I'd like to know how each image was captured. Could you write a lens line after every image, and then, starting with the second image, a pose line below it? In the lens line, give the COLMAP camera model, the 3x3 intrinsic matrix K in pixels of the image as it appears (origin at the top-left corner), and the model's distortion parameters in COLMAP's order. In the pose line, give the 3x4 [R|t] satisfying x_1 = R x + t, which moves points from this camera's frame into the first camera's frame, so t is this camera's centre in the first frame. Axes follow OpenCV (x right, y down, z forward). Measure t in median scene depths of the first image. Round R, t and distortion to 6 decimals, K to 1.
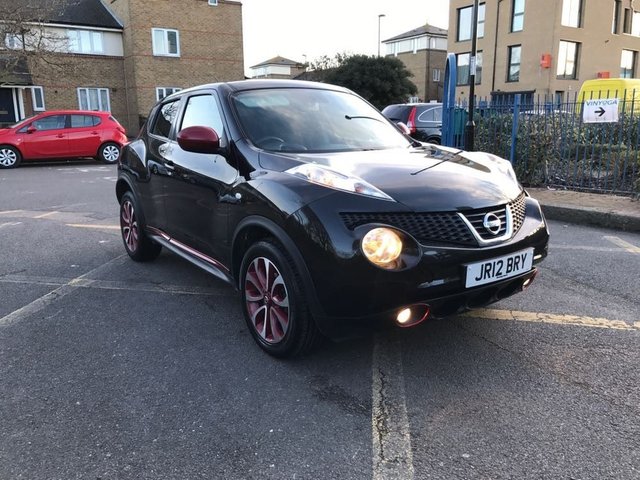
lens RADIAL K [[519.0, 0, 315.0], [0, 519.0, 239.7], [0, 0, 1]] dist [0.007546, 0.004108]
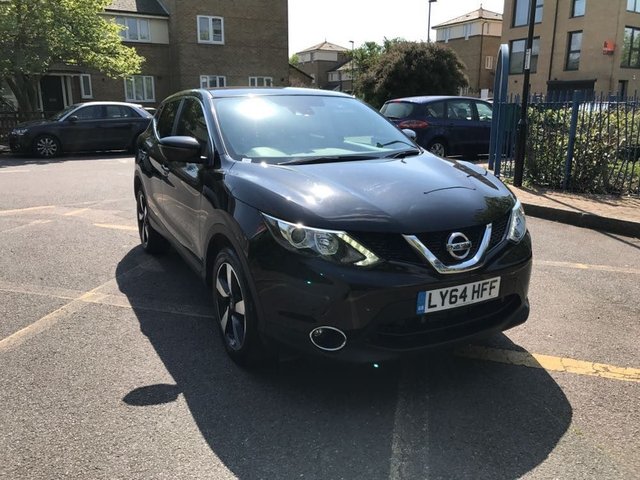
lens RADIAL K [[519.0, 0, 315.3], [0, 519.0, 242.3], [0, 0, 1]] dist [0.007546, 0.004108]
pose [[0.996223, 0.031179, -0.081035, 0.005611], [-0.028756, 0.999109, 0.030901, -0.012117], [0.081926, -0.028454, 0.996232, 0.018698]]
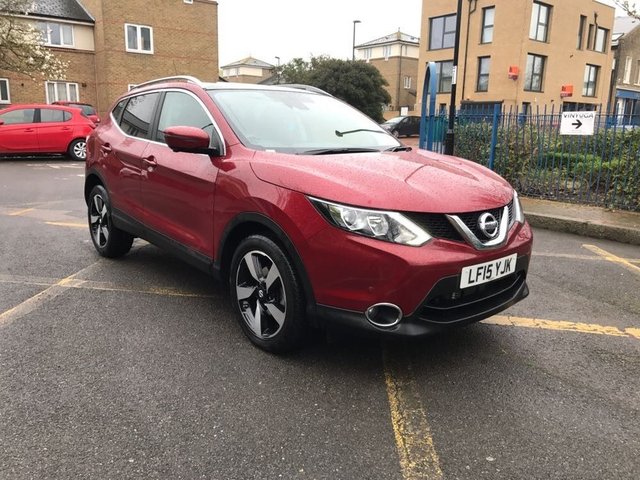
lens RADIAL K [[519.0, 0, 314.3], [0, 519.0, 239.8], [0, 0, 1]] dist [0.007546, 0.004108]
pose [[0.997829, 0.018946, 0.063069, -0.012383], [-0.018612, 0.999809, -0.005884, -0.000201], [-0.063169, 0.004697, 0.997992, 0.000127]]
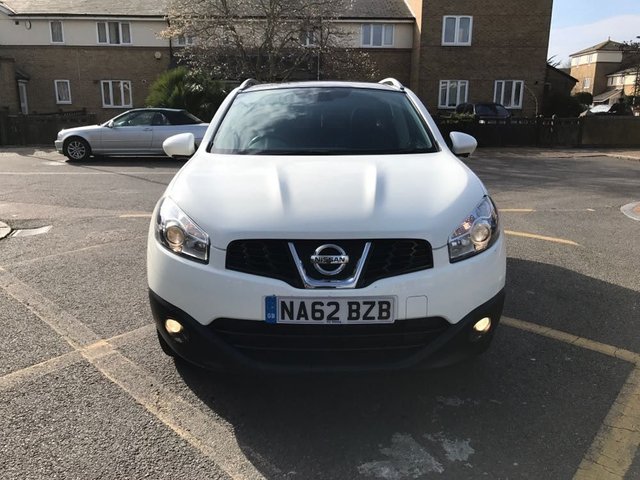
lens RADIAL K [[519.0, 0, 314.5], [0, 519.0, 237.0], [0, 0, 1]] dist [0.007546, 0.004108]
pose [[0.842453, 0.138708, -0.520608, 0.031796], [-0.135087, 0.989806, 0.045120, -0.030119], [0.521560, 0.032316, 0.852603, 0.111308]]
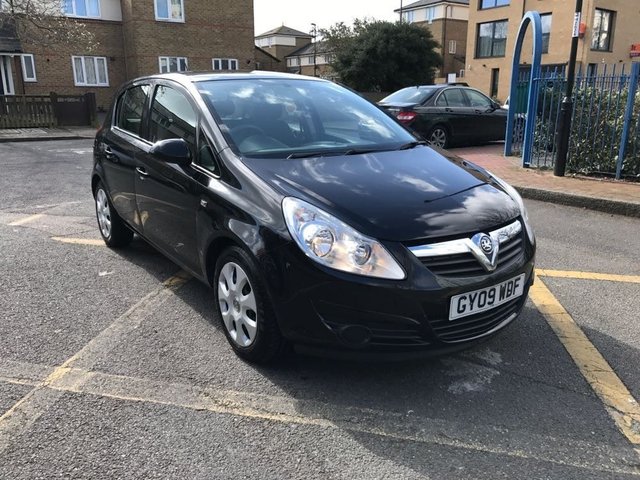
lens RADIAL K [[519.0, 0, 313.1], [0, 519.0, 234.6], [0, 0, 1]] dist [0.007546, 0.004108]
pose [[0.999973, 0.007385, 0.000348, -0.037462], [-0.007393, 0.999244, 0.038171, -0.020812], [-0.000066, -0.038173, 0.999271, 0.089207]]
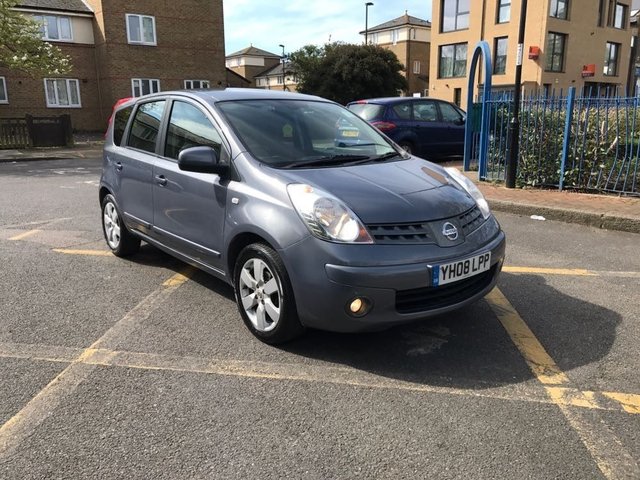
lens RADIAL K [[519.0, 0, 312.4], [0, 519.0, 239.2], [0, 0, 1]] dist [0.007546, 0.004108]
pose [[0.998466, -0.012001, 0.054054, -0.041043], [0.011317, 0.999852, 0.012954, -0.016613], [-0.054201, -0.012322, 0.998454, 0.060098]]
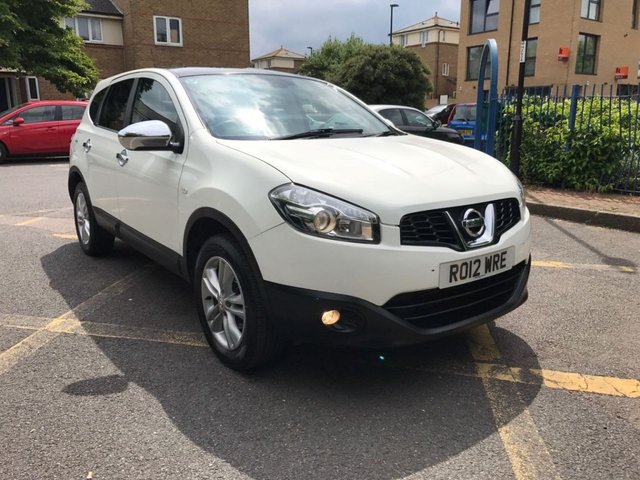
lens RADIAL K [[519.0, 0, 315.8], [0, 519.0, 240.9], [0, 0, 1]] dist [0.007546, 0.004108]
pose [[0.999971, 0.007206, 0.002341, -0.018901], [-0.007230, 0.999919, 0.010509, -0.010147], [-0.002265, -0.010525, 0.999942, 0.052766]]
